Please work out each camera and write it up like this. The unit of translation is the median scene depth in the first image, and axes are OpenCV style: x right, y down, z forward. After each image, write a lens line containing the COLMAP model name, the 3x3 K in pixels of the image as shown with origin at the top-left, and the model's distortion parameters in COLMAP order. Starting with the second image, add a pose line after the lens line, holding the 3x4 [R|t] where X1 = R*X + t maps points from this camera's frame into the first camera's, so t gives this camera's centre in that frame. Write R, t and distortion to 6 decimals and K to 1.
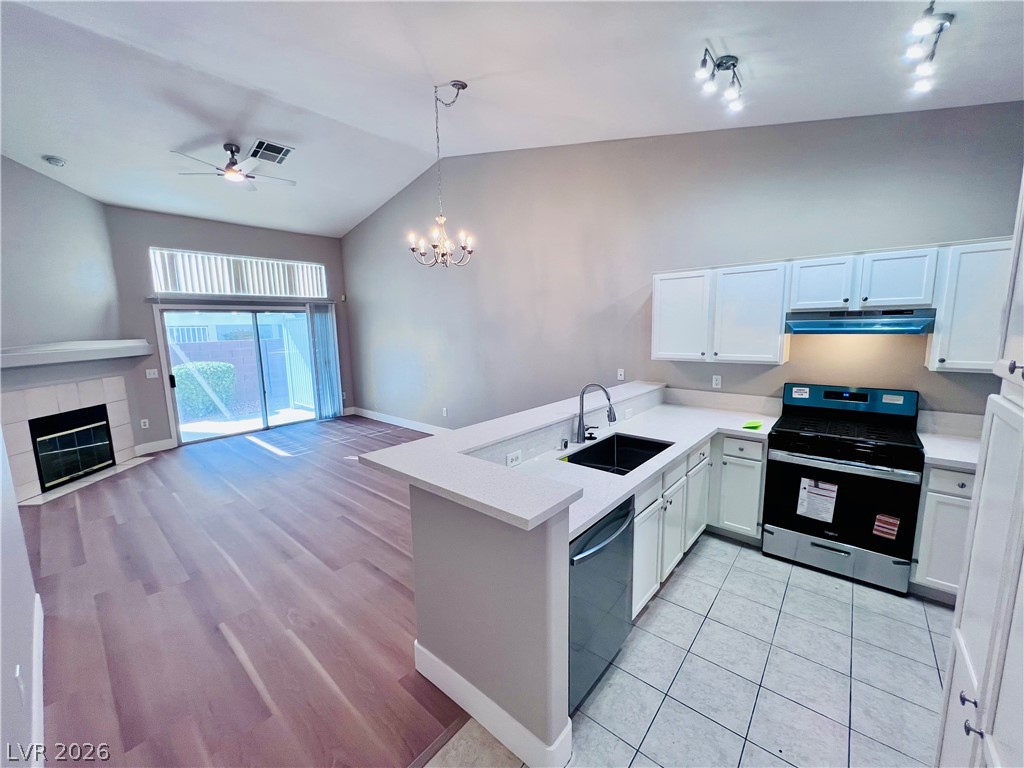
lens RADIAL K [[409.3, 0, 508.6], [0, 409.3, 381.1], [0, 0, 1]] dist [-0.003043, 0.001130]
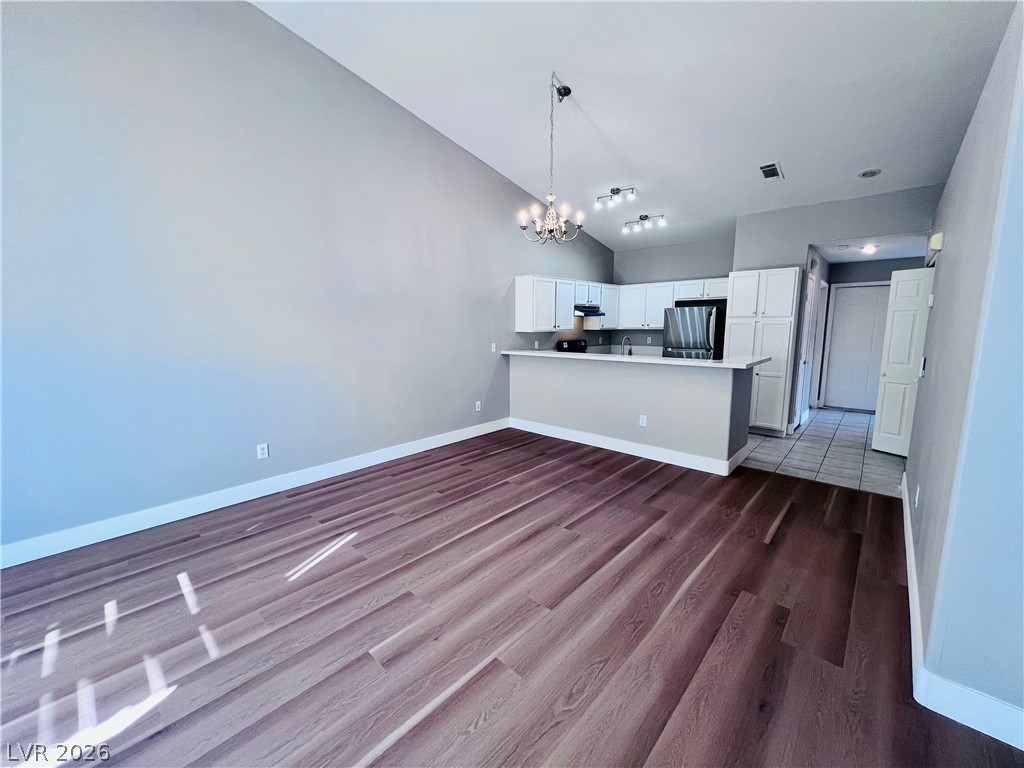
lens RADIAL K [[409.3, 0, 508.6], [0, 409.3, 381.1], [0, 0, 1]] dist [-0.003043, 0.001130]
pose [[0.029222, -0.120851, 0.992240, -0.876099], [0.143888, 0.982834, 0.115468, -0.046029], [-0.989162, 0.139397, 0.046109, 0.772665]]
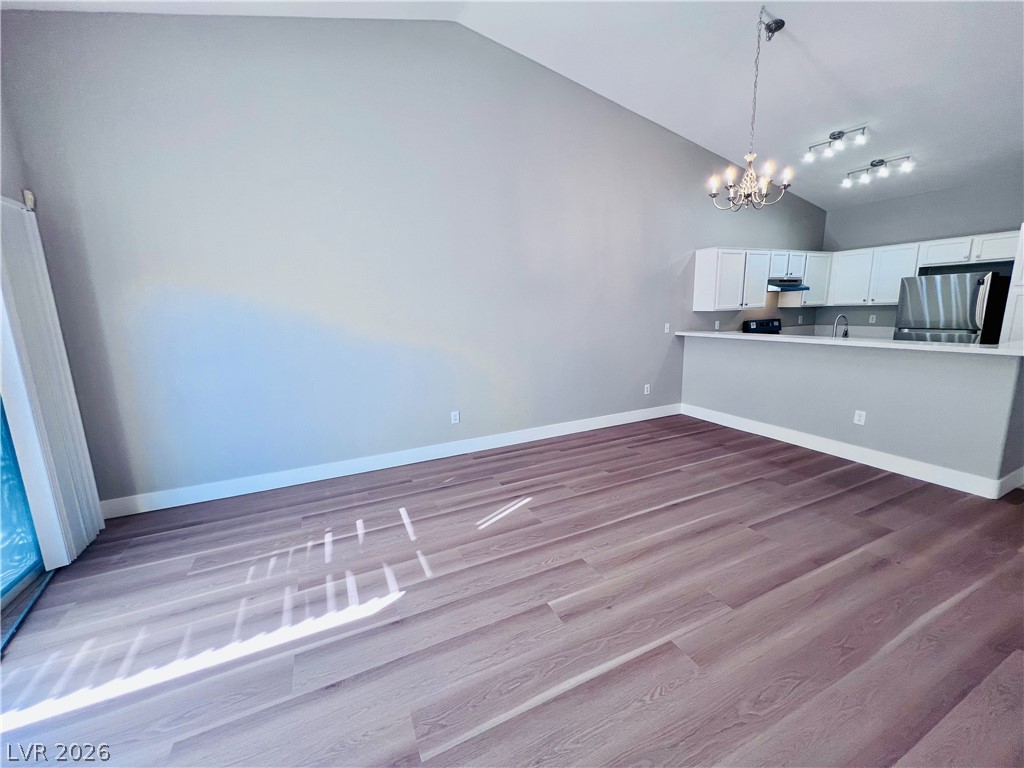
lens RADIAL K [[409.3, 0, 508.6], [0, 409.3, 381.1], [0, 0, 1]] dist [-0.003043, 0.001130]
pose [[0.401211, -0.155506, 0.902689, -0.894609], [0.147365, 0.983605, 0.103947, -0.048927], [-0.904054, 0.091320, 0.417549, 0.792972]]
